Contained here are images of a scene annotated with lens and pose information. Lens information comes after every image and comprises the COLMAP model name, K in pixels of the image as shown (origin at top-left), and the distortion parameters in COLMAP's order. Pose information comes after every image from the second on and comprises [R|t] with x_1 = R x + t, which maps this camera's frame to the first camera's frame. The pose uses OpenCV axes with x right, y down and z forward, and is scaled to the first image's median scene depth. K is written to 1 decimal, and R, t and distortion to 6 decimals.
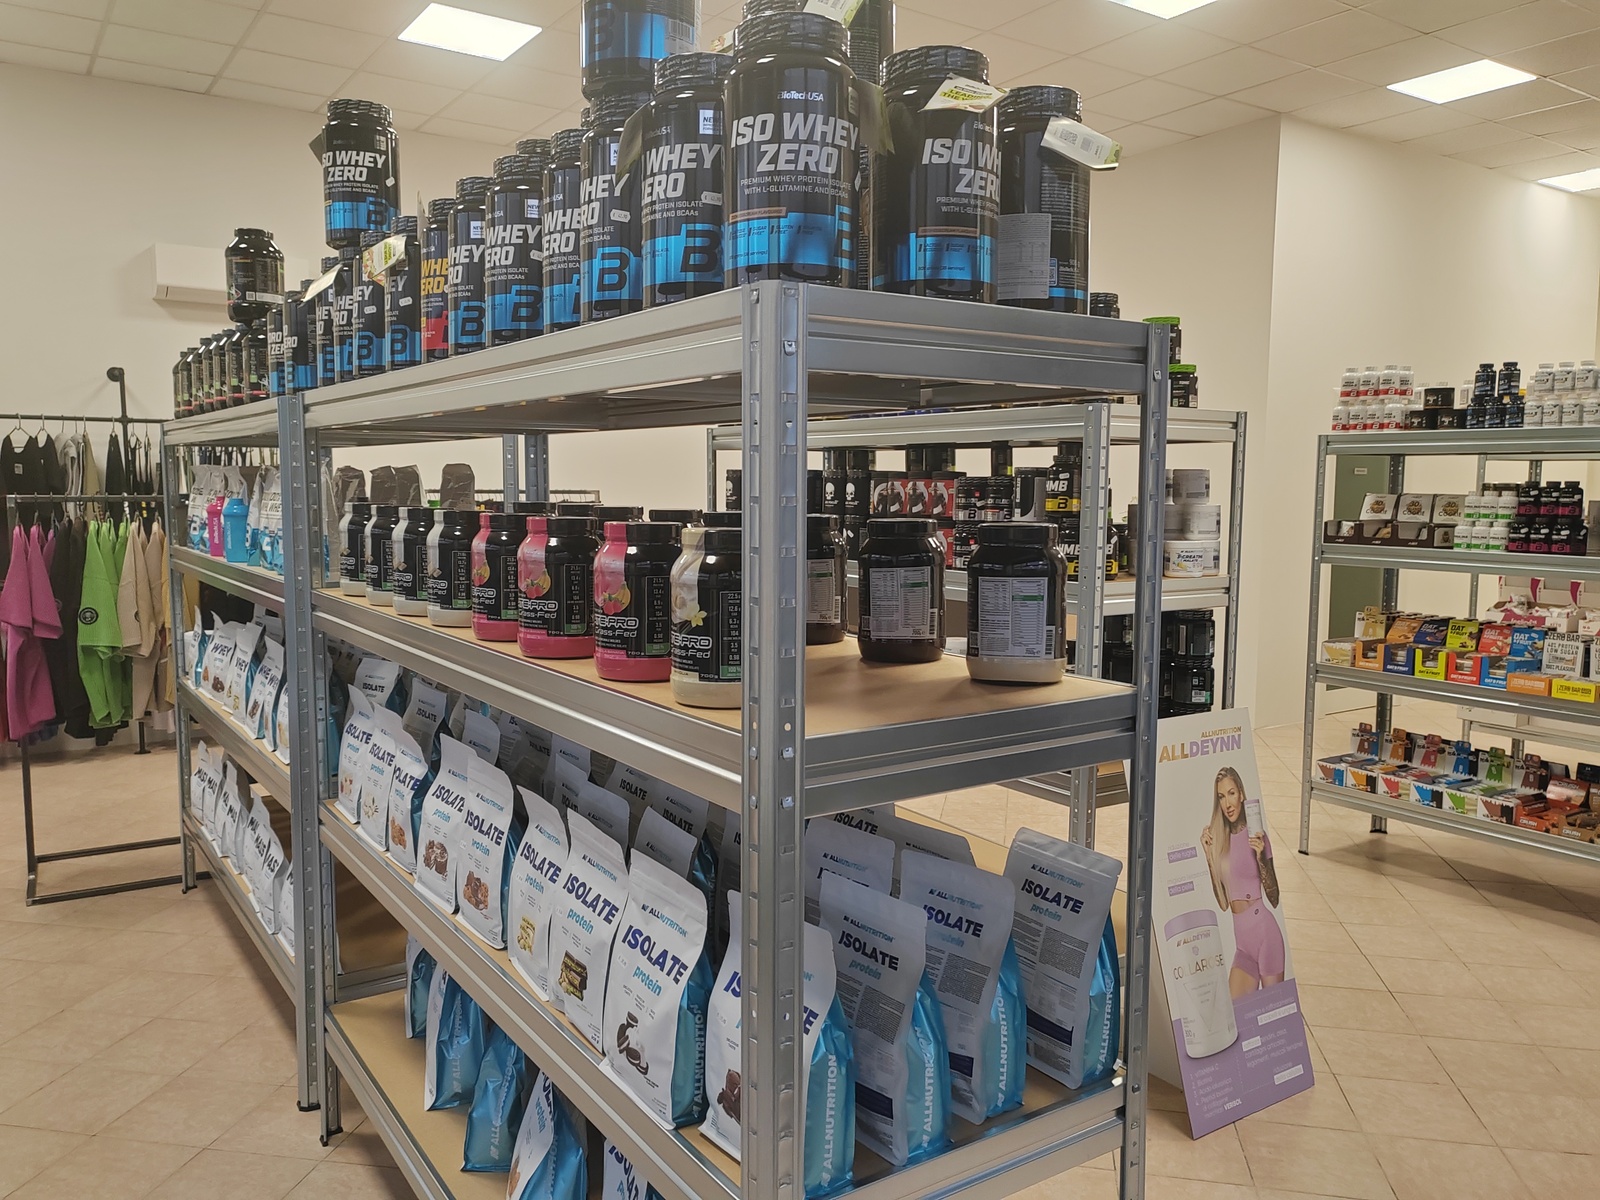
lens RADIAL K [[1229.2, 0, 802.2], [0, 1229.2, 589.0], [0, 0, 1]] dist [-0.001573, 0.060863]
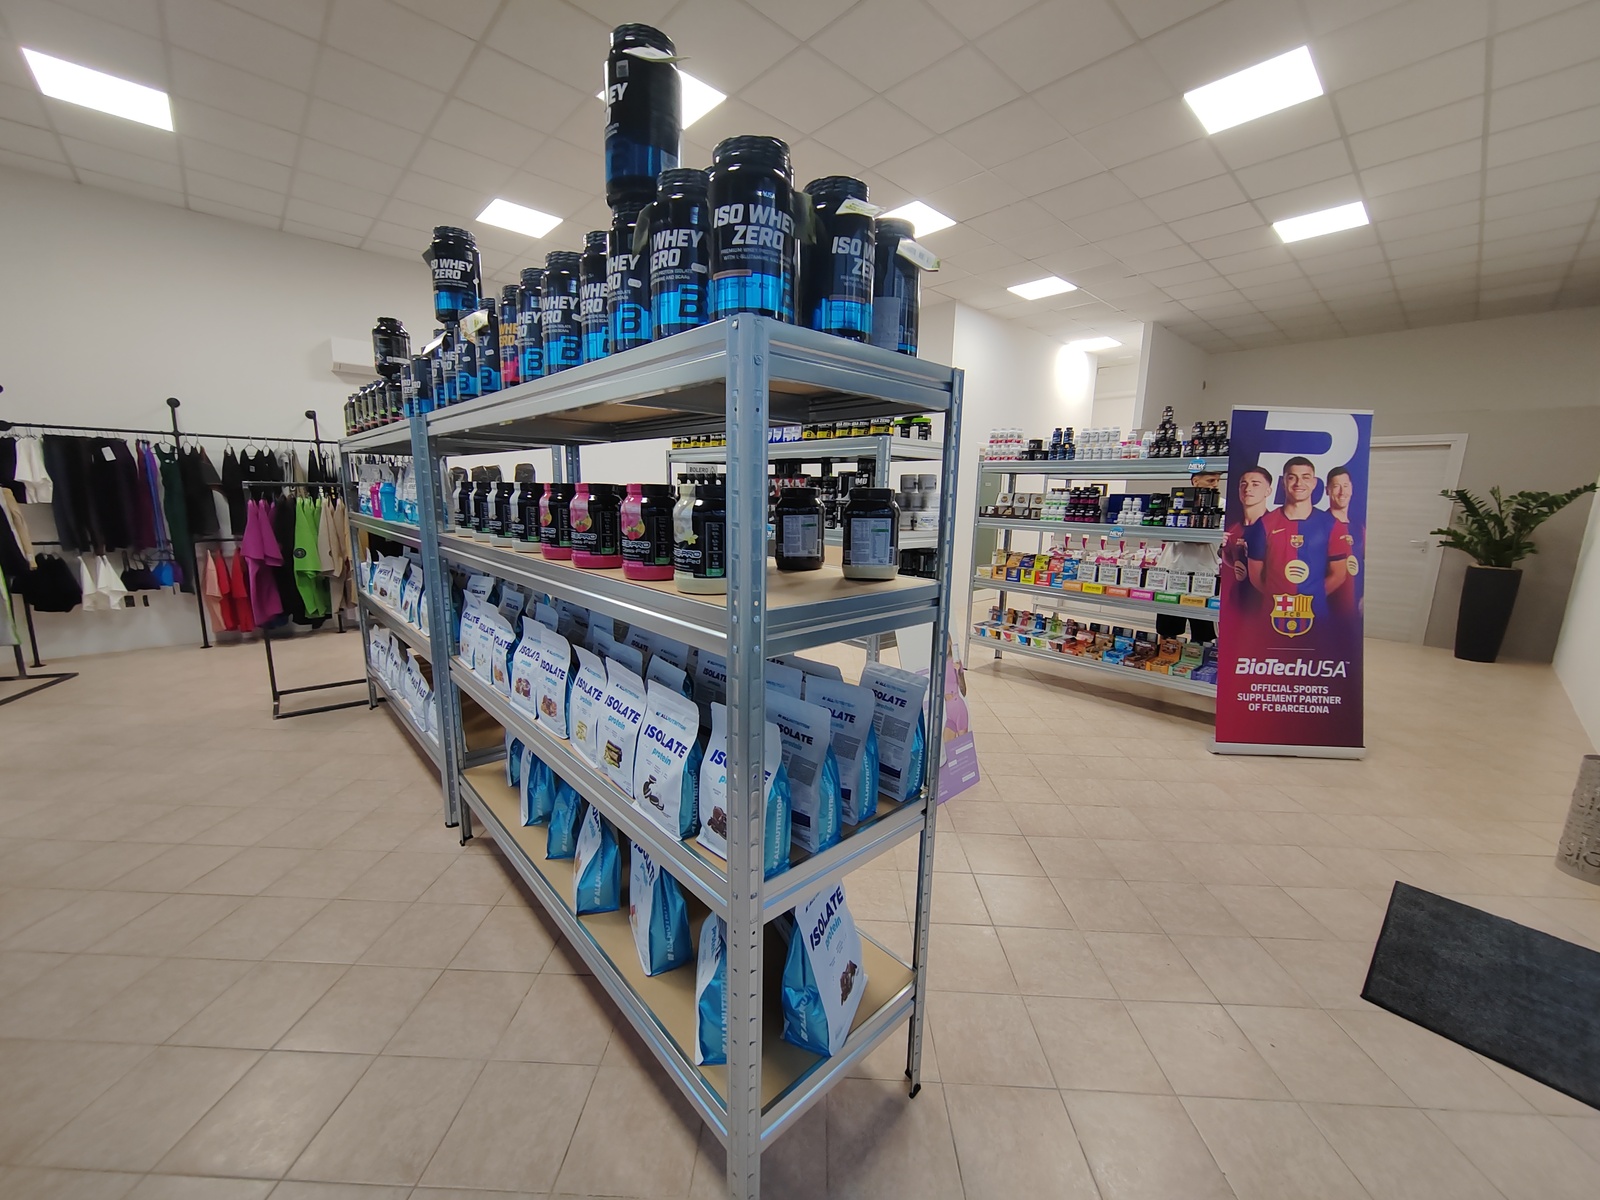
lens RADIAL K [[610.7, 0, 797.3], [0, 610.7, 600.5], [0, 0, 1]] dist [0.003937, 0.000416]
pose [[0.988976, -0.012610, 0.147539, -0.029193], [-0.000710, 0.995952, 0.089881, 0.013669], [-0.148075, -0.088995, 0.984964, 0.076578]]
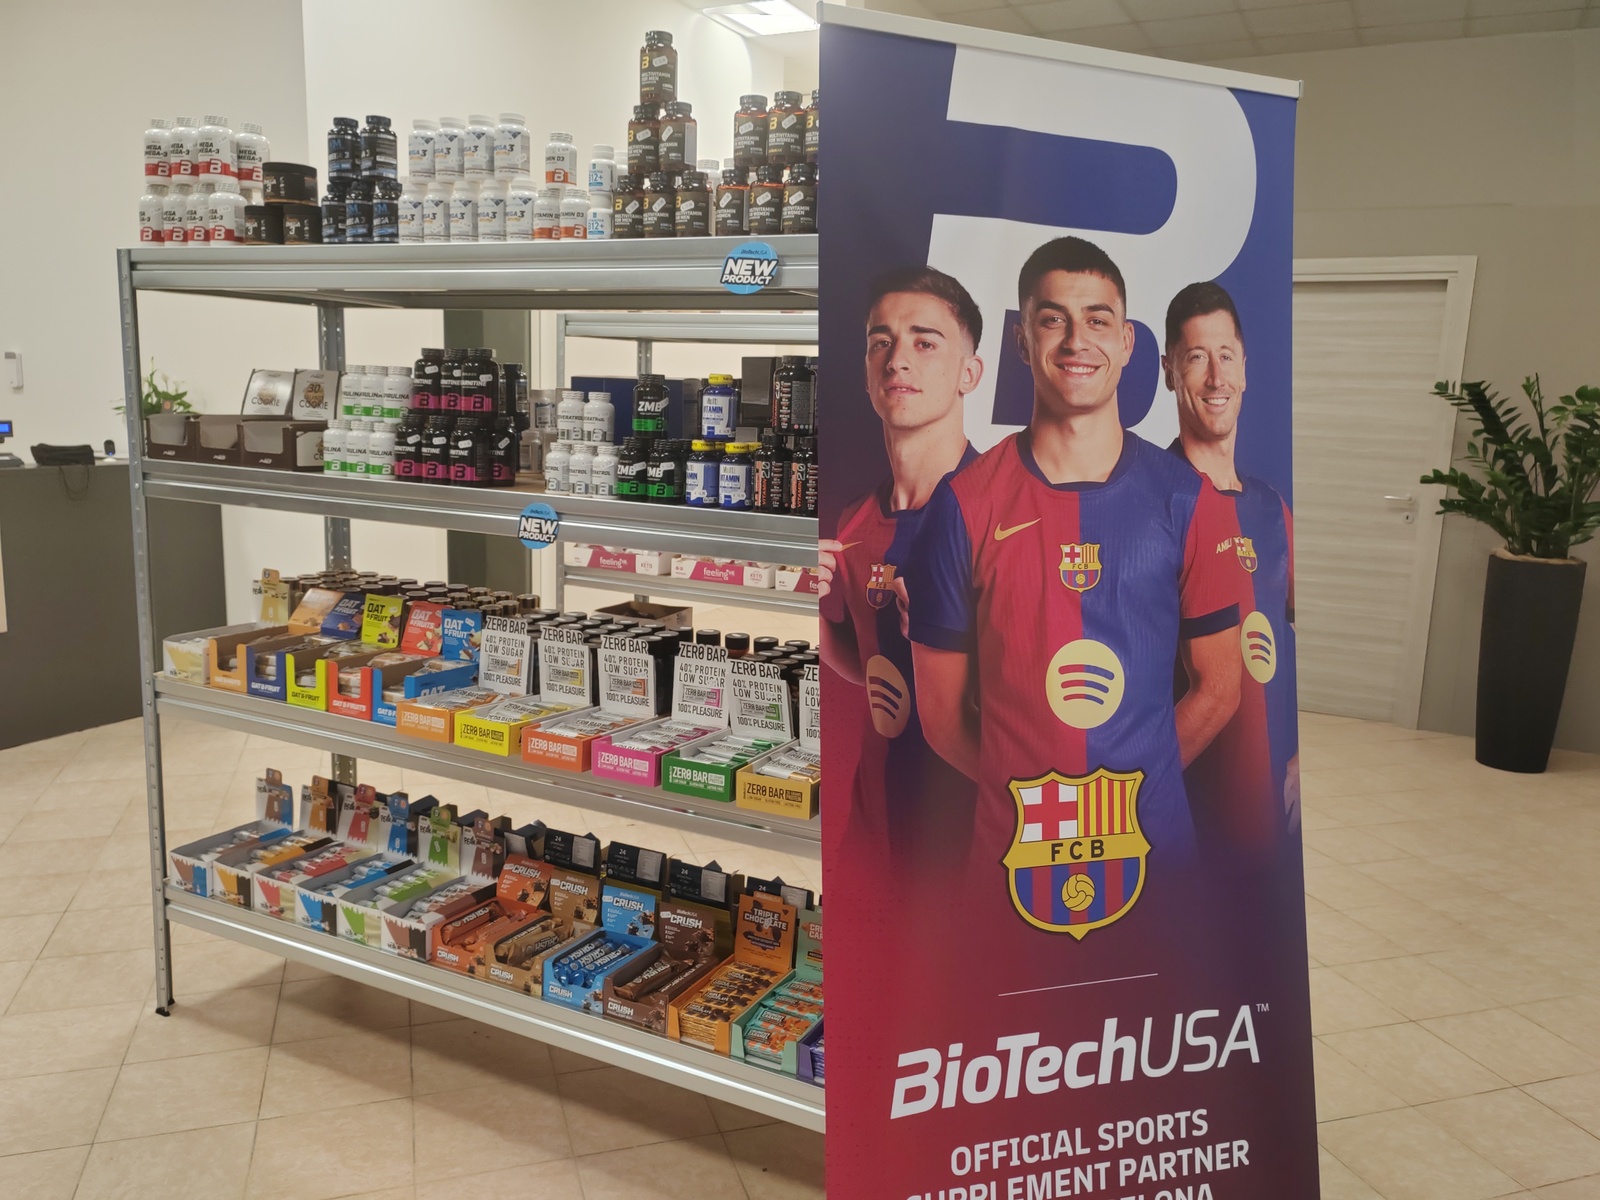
lens RADIAL K [[1227.5, 0, 799.8], [0, 1227.5, 594.8], [0, 0, 1]] dist [0.007568, 0.053050]
pose [[0.875966, -0.056987, 0.478996, 0.647973], [0.015126, 0.995754, 0.090805, -0.035597], [-0.482136, -0.072297, 0.873108, 0.611892]]
